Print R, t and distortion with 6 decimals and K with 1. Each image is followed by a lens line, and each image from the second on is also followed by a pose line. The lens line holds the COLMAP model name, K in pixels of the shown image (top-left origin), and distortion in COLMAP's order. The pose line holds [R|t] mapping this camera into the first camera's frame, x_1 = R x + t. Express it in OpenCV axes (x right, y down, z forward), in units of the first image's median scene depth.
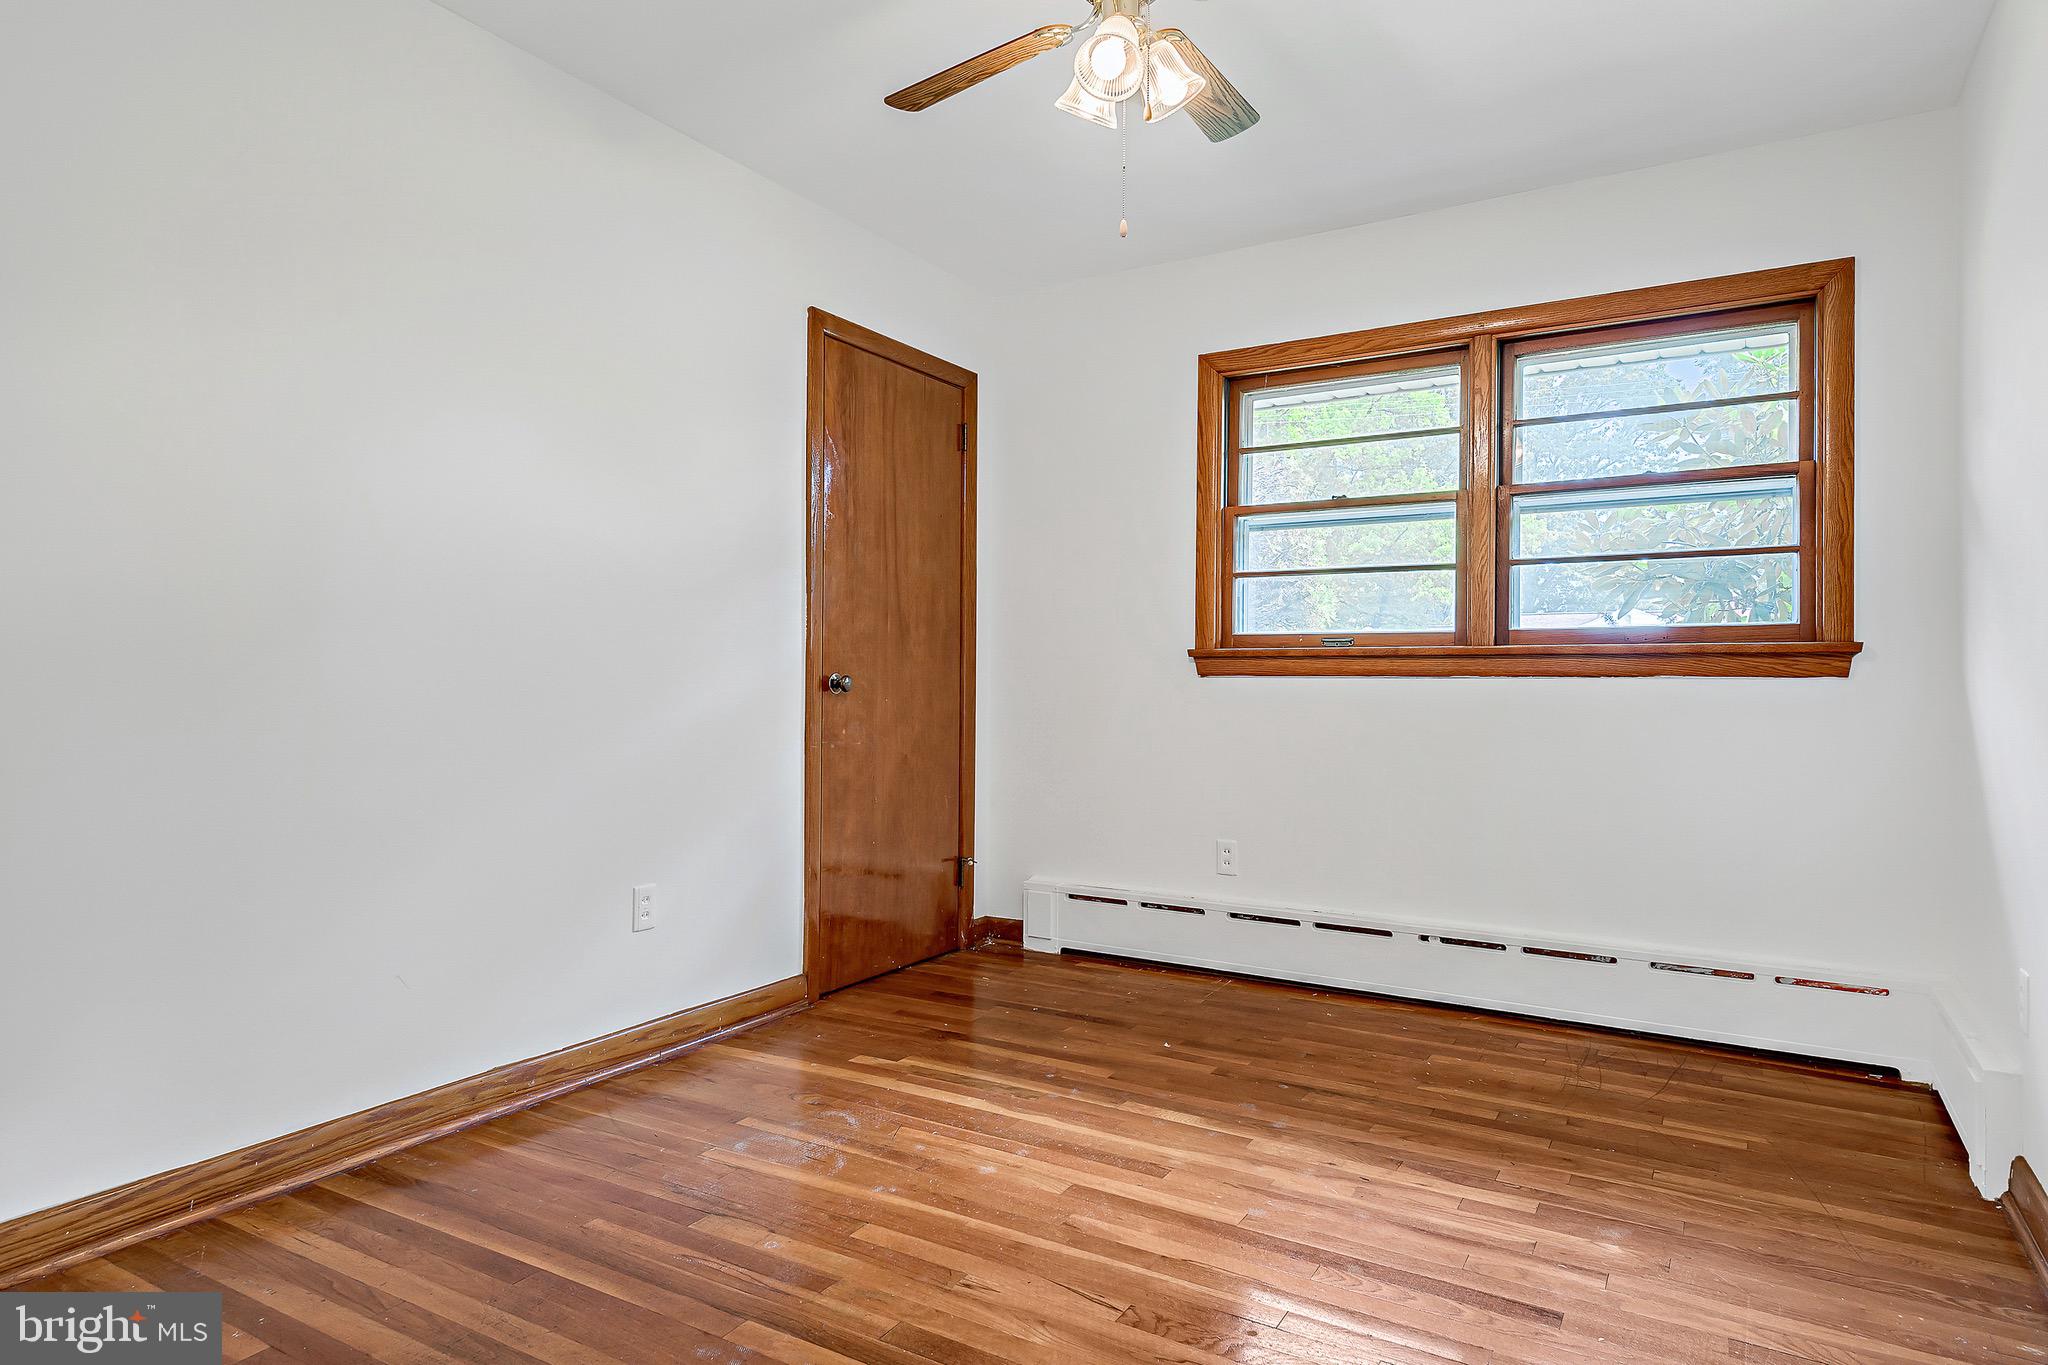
lens RADIAL K [[1206.2, 0, 1024.0], [0, 1206.2, 682.5], [0, 0, 1]] dist [0.004720, 0.000989]
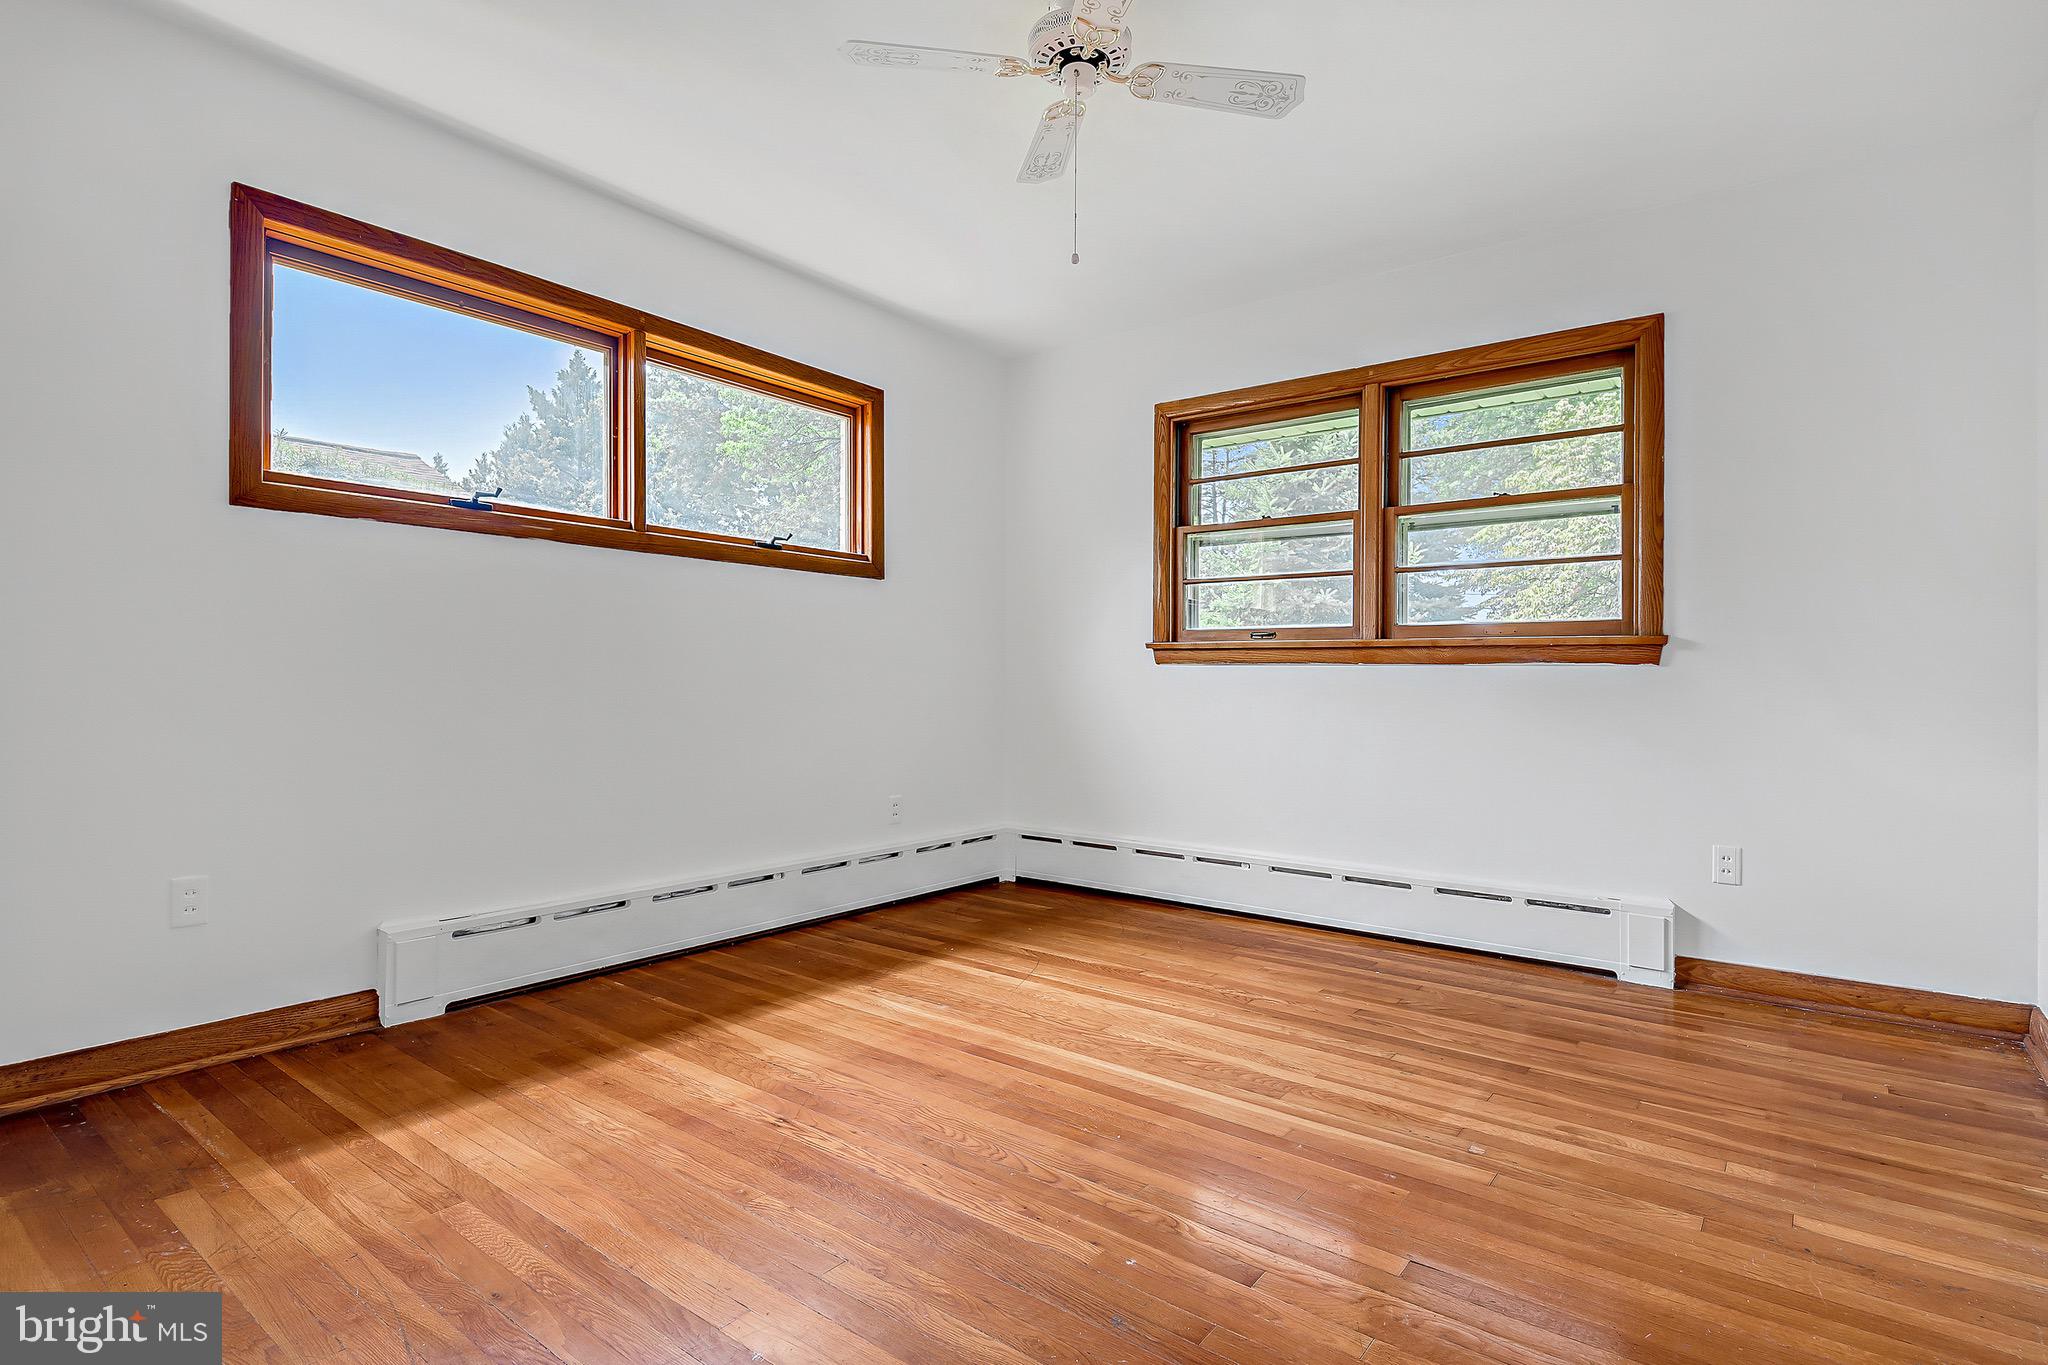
lens RADIAL K [[1040.6, 0, 1024.0], [0, 1040.6, 682.5], [0, 0, 1]] dist [0.001430, -0.000041]
pose [[0.992461, -0.000088, -0.122562, 0.155679], [0.001630, 0.999921, 0.012477, 0.000154], [0.122552, -0.012582, 0.992382, -0.089422]]
